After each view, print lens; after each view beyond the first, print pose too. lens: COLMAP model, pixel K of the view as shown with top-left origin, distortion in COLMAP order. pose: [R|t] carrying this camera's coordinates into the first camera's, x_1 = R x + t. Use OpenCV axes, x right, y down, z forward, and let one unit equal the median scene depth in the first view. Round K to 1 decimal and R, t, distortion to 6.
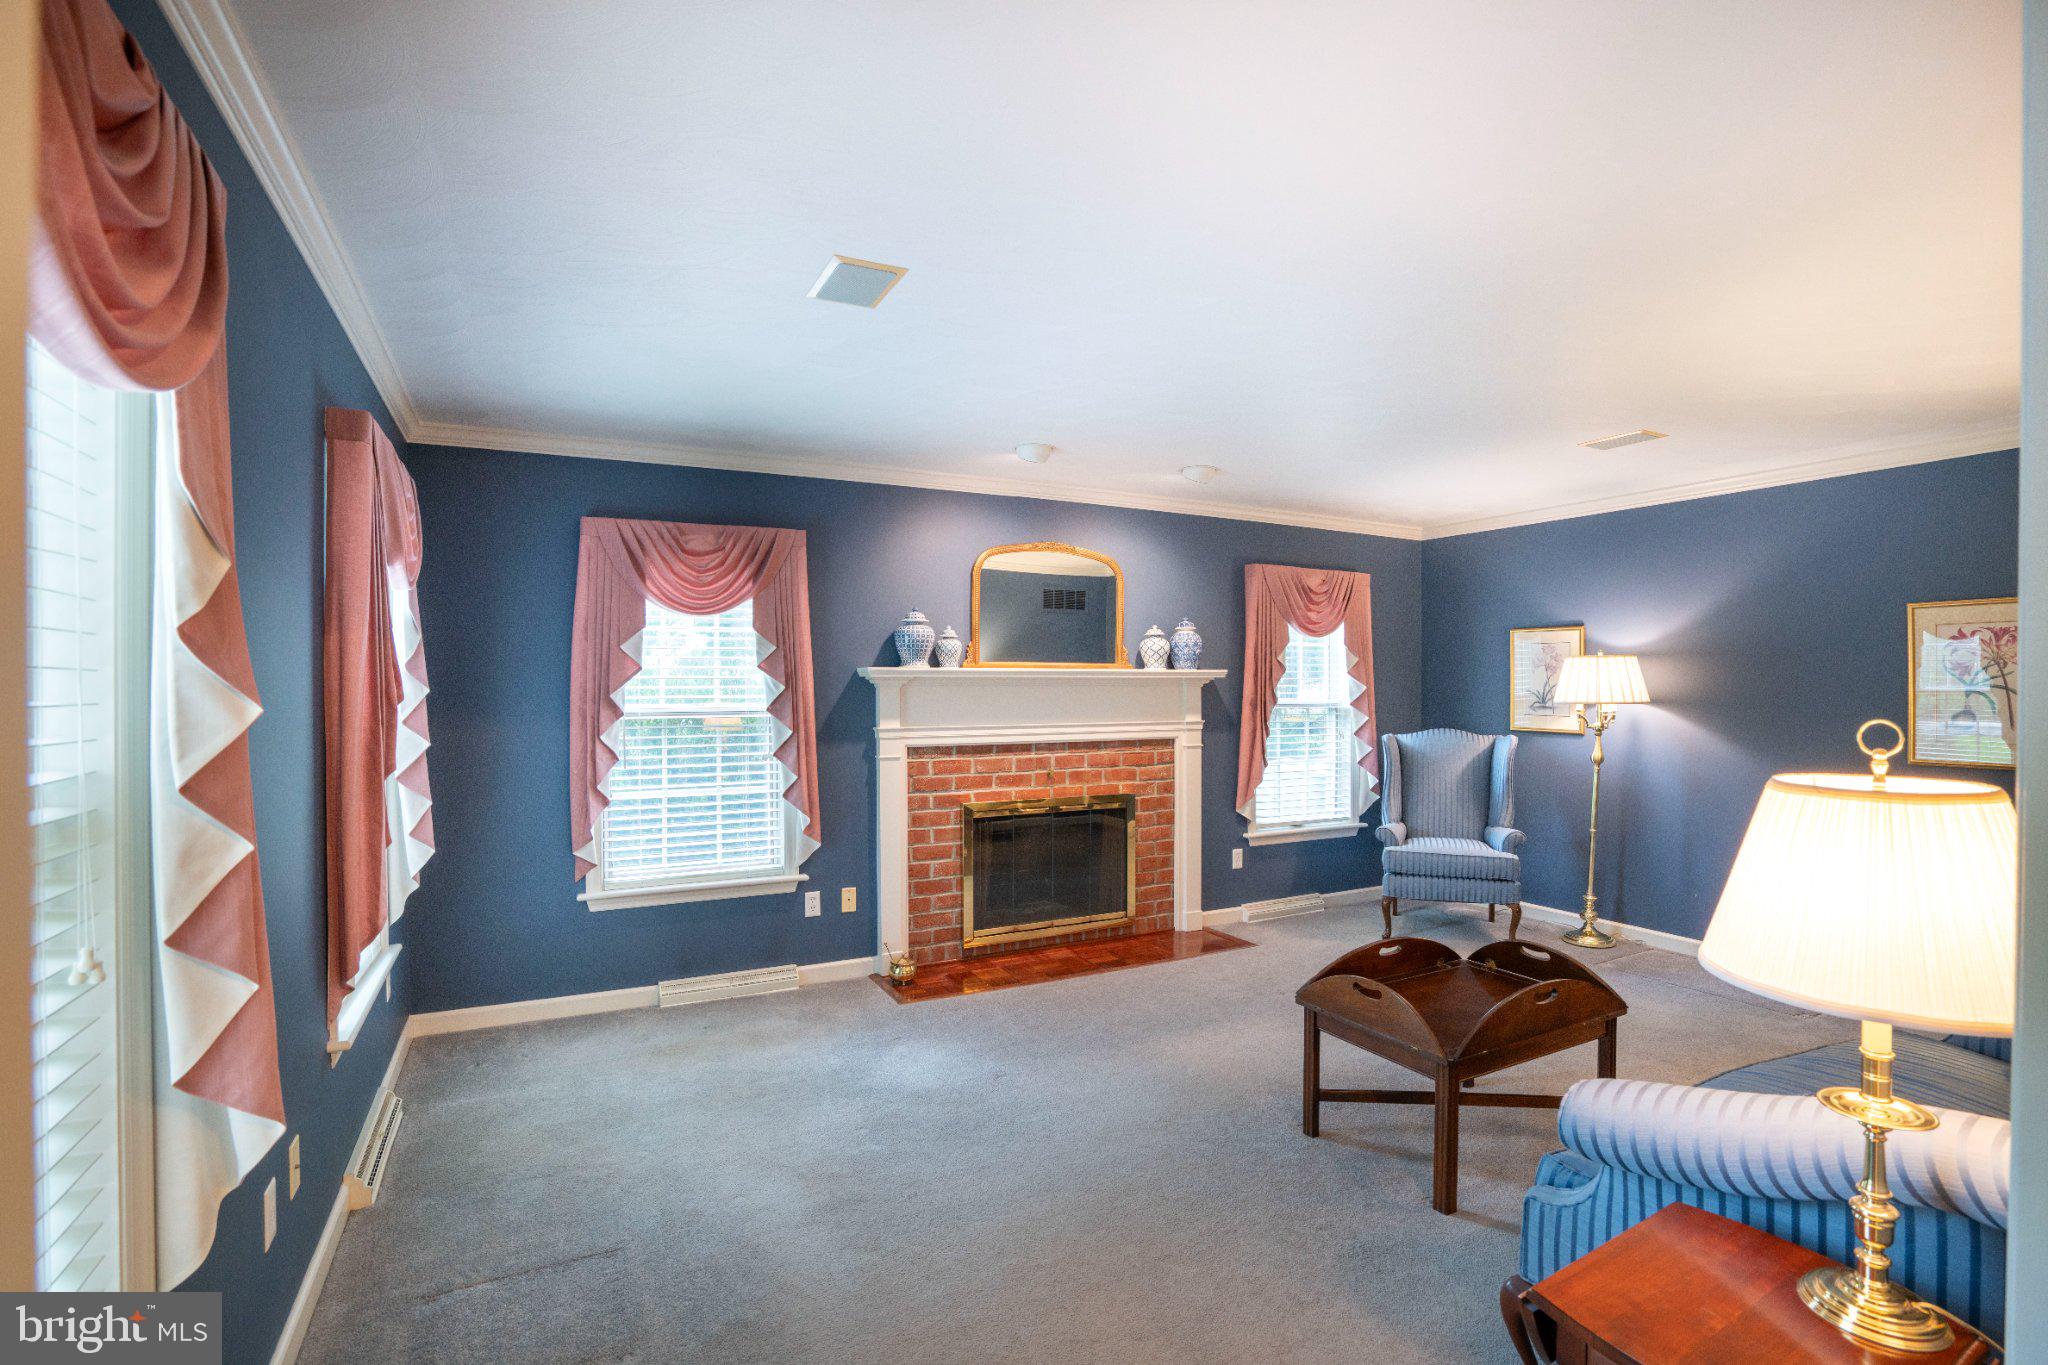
lens RADIAL K [[943.6, 0, 1020.7], [0, 943.6, 685.9], [0, 0, 1]] dist [-0.064788, 0.026356]
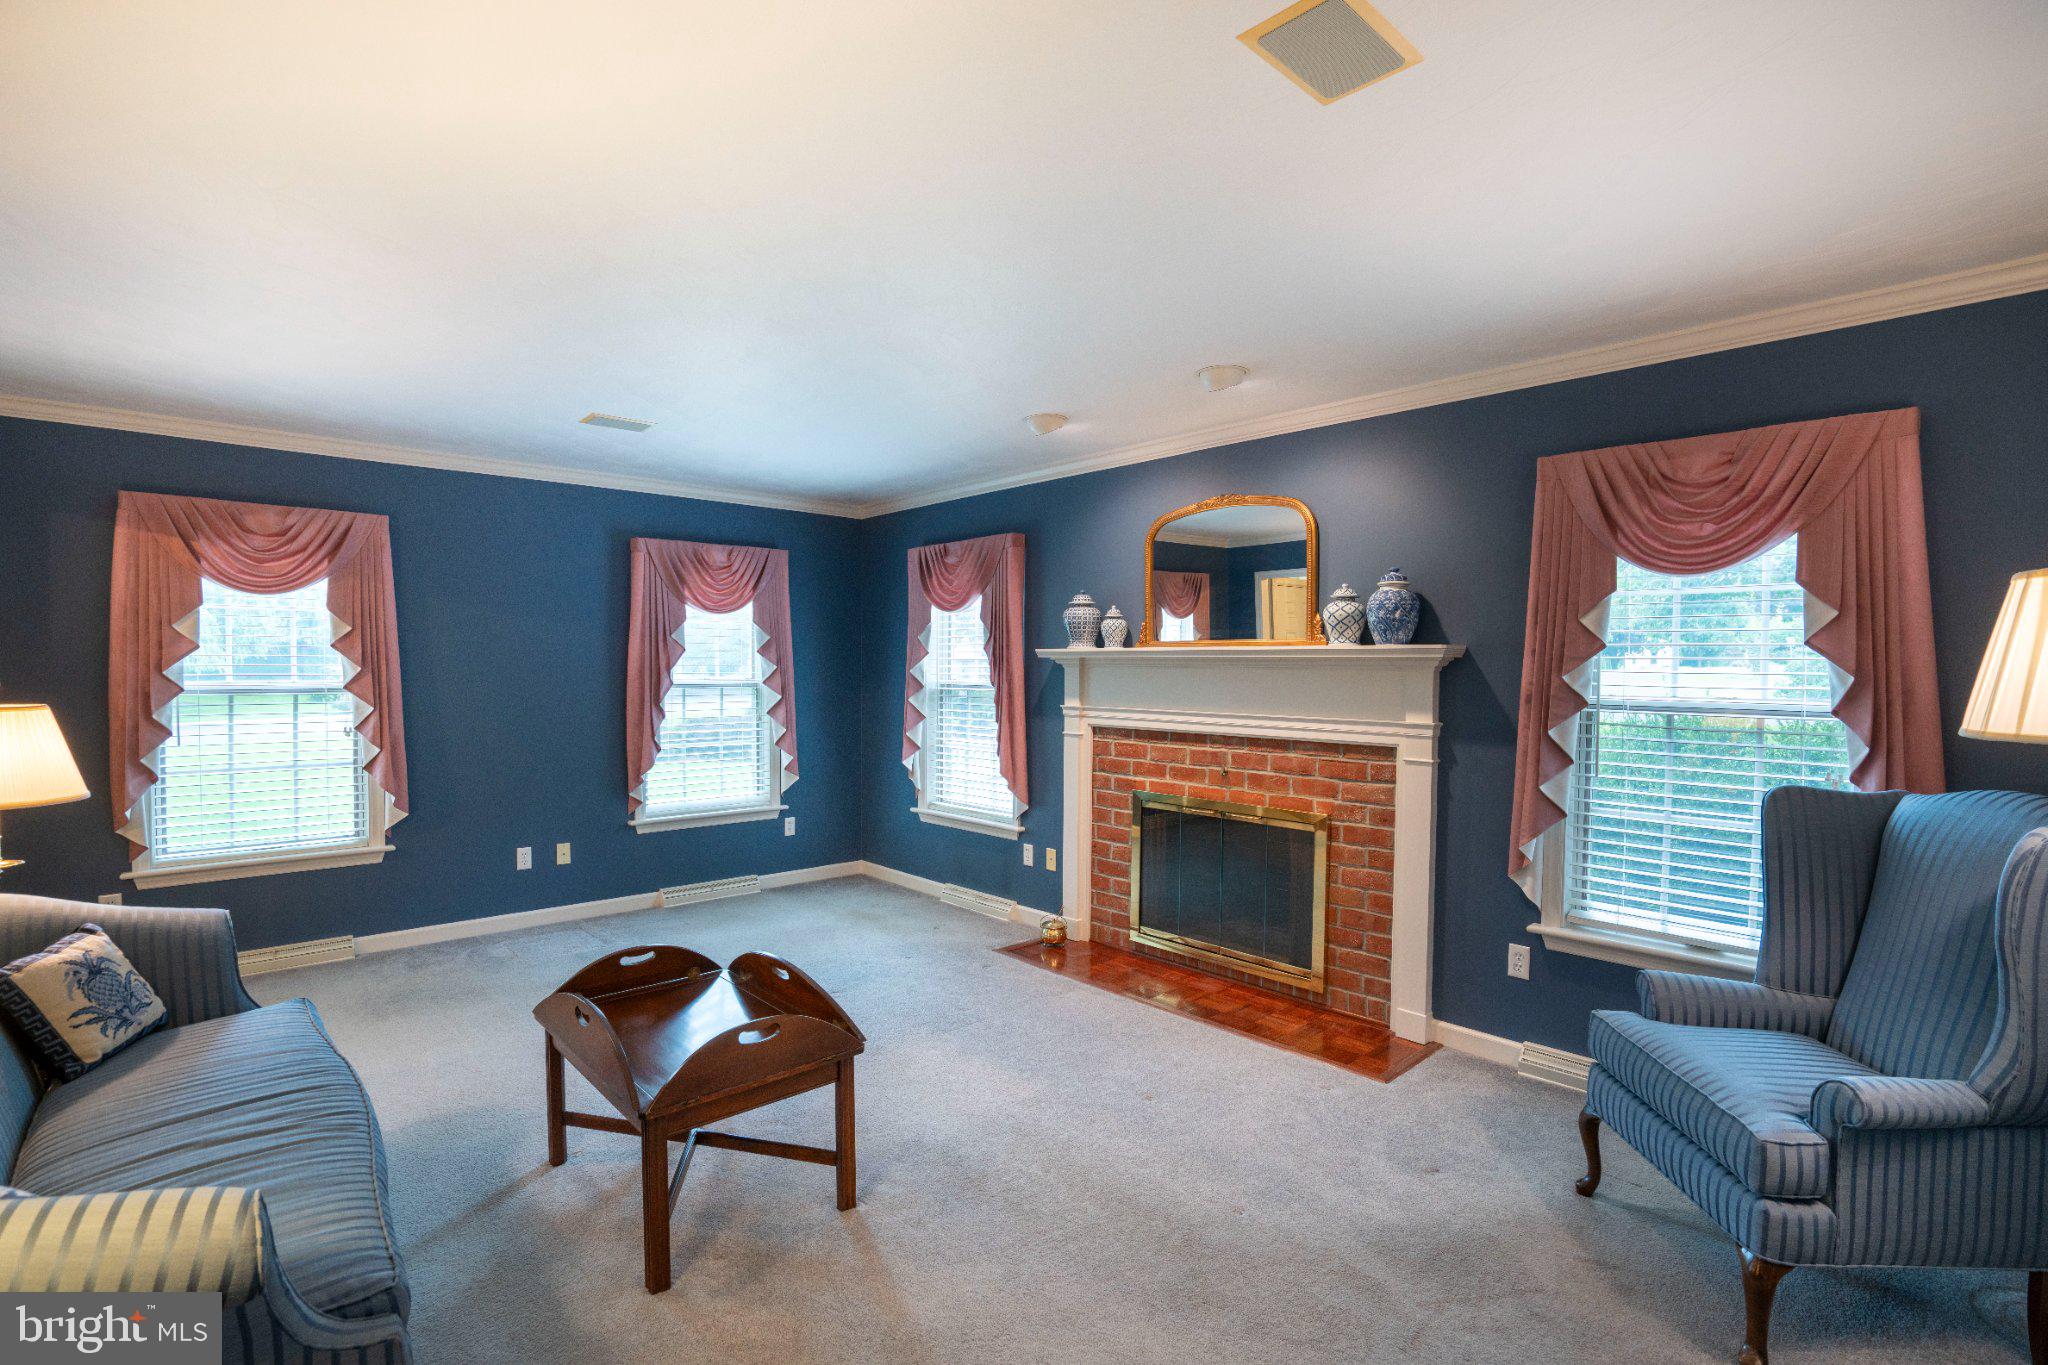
lens RADIAL K [[943.6, 0, 1020.7], [0, 943.6, 685.9], [0, 0, 1]] dist [-0.064788, 0.026356]
pose [[0.269840, 0.025282, -0.962573, 0.817406], [-0.003335, 0.999674, 0.025321, -0.004445], [0.962899, -0.003622, 0.269836, 0.624622]]
